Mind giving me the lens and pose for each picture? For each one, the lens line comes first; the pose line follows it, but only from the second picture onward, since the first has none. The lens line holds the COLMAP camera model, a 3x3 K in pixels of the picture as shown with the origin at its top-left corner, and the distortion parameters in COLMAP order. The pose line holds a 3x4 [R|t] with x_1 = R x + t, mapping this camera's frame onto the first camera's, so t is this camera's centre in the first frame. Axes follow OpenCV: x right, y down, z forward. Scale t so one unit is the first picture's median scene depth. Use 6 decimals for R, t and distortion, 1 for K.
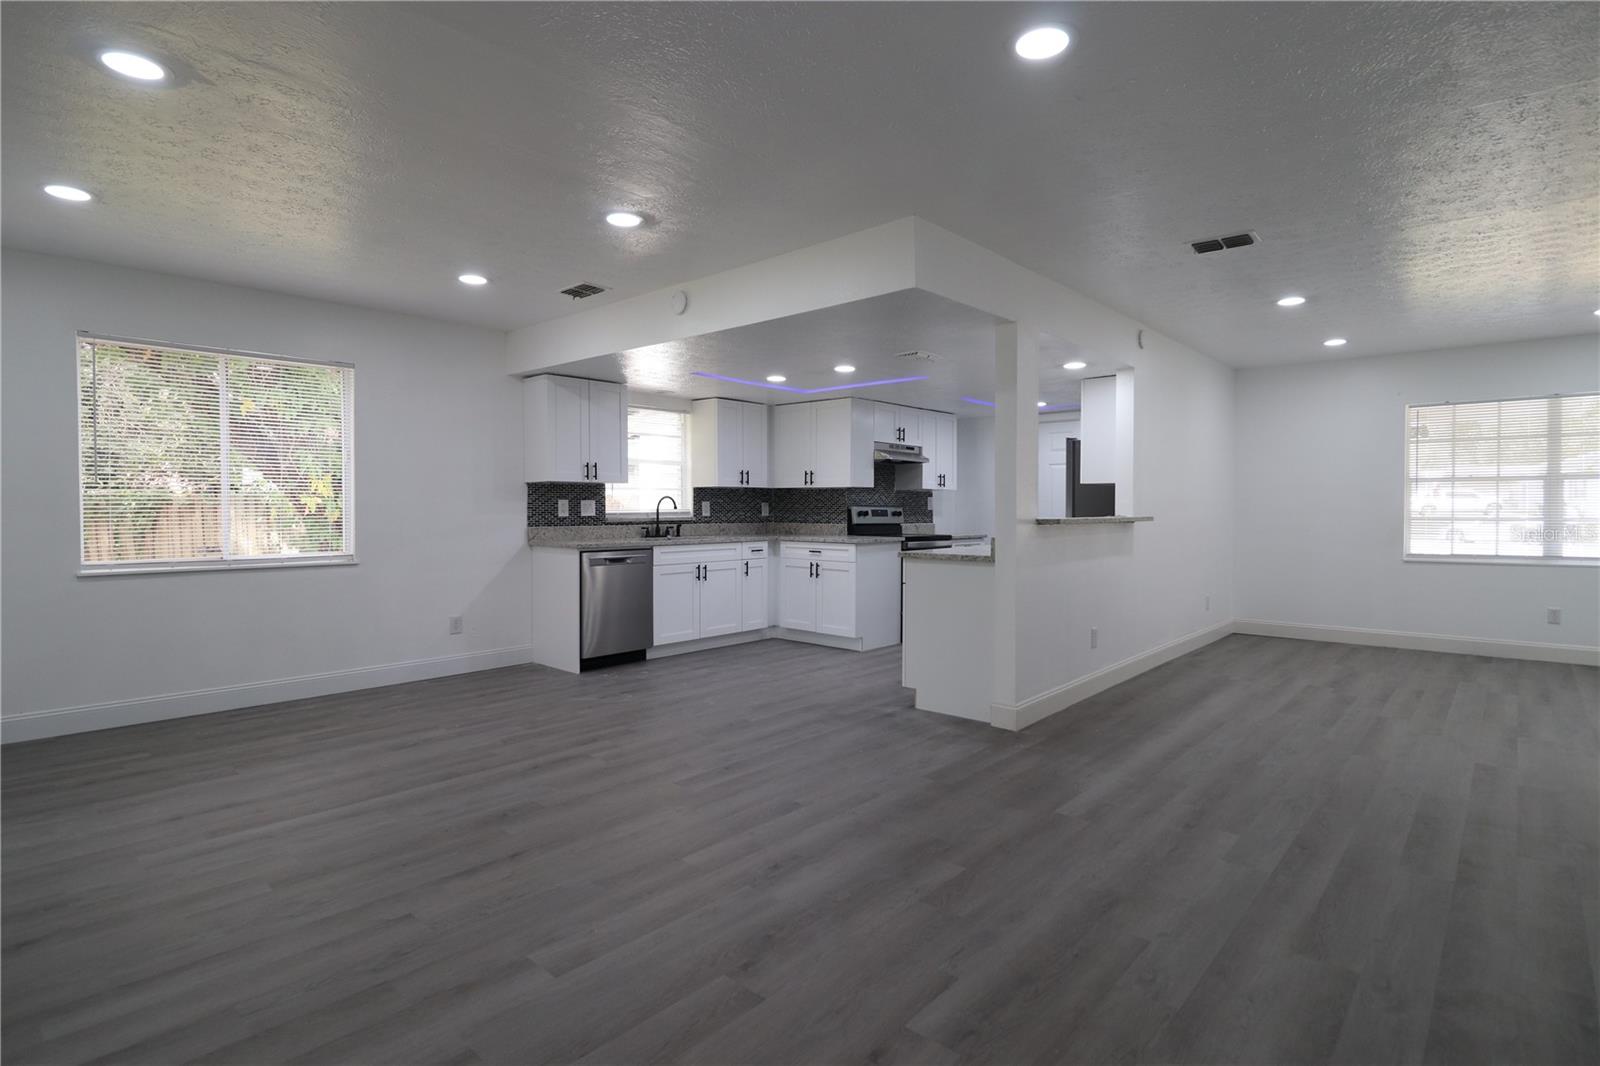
lens RADIAL K [[790.4, 0, 800.0], [0, 790.4, 533.0], [0, 0, 1]] dist [-0.000809, -0.000157]
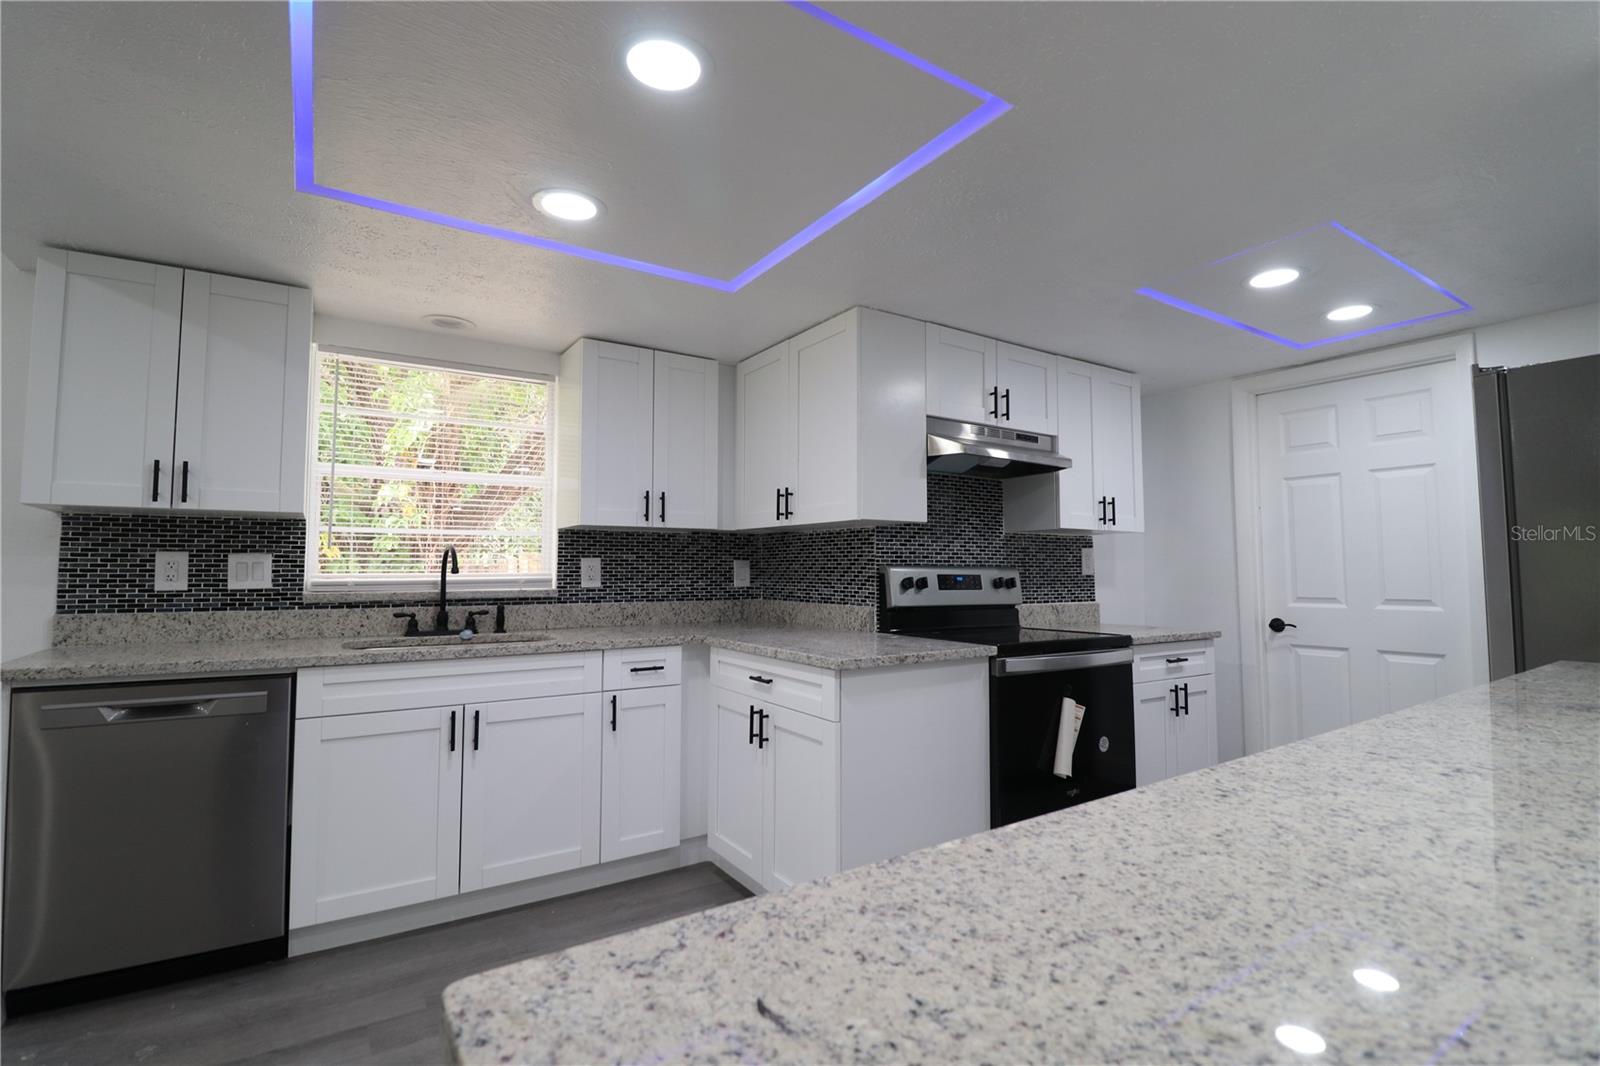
lens RADIAL K [[736.6, 0, 812.3], [0, 736.6, 529.7], [0, 0, 1]] dist [-0.001214, -0.013866]
pose [[0.969695, -0.014847, -0.243868, 0.132269], [-0.006792, 0.996128, -0.087654, -0.018984], [0.244226, 0.086654, 0.965839, 0.616371]]
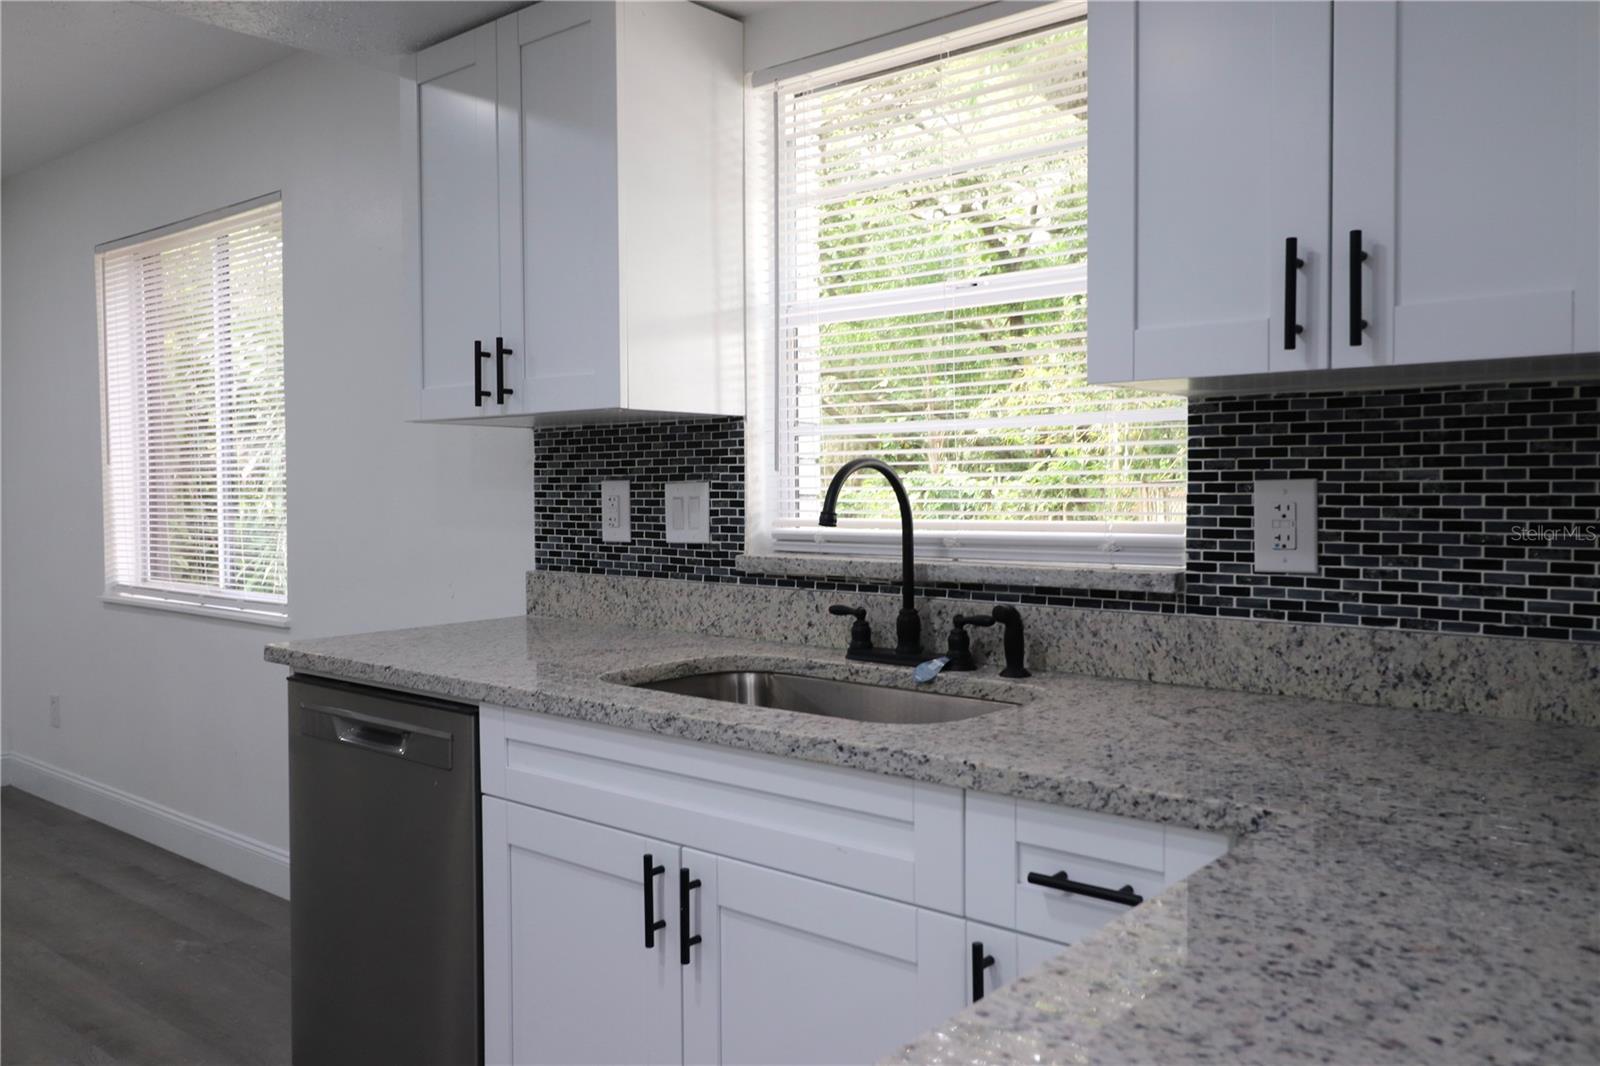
lens RADIAL K [[1252.6, 0, 806.6], [0, 1252.6, 516.1], [0, 0, 1]] dist [0.006146, 0.001637]
pose [[0.042028, 0.024037, -0.998827, 0.132217], [-0.028182, 0.999341, 0.022864, -0.037337], [0.998719, 0.027188, 0.042678, 0.935340]]
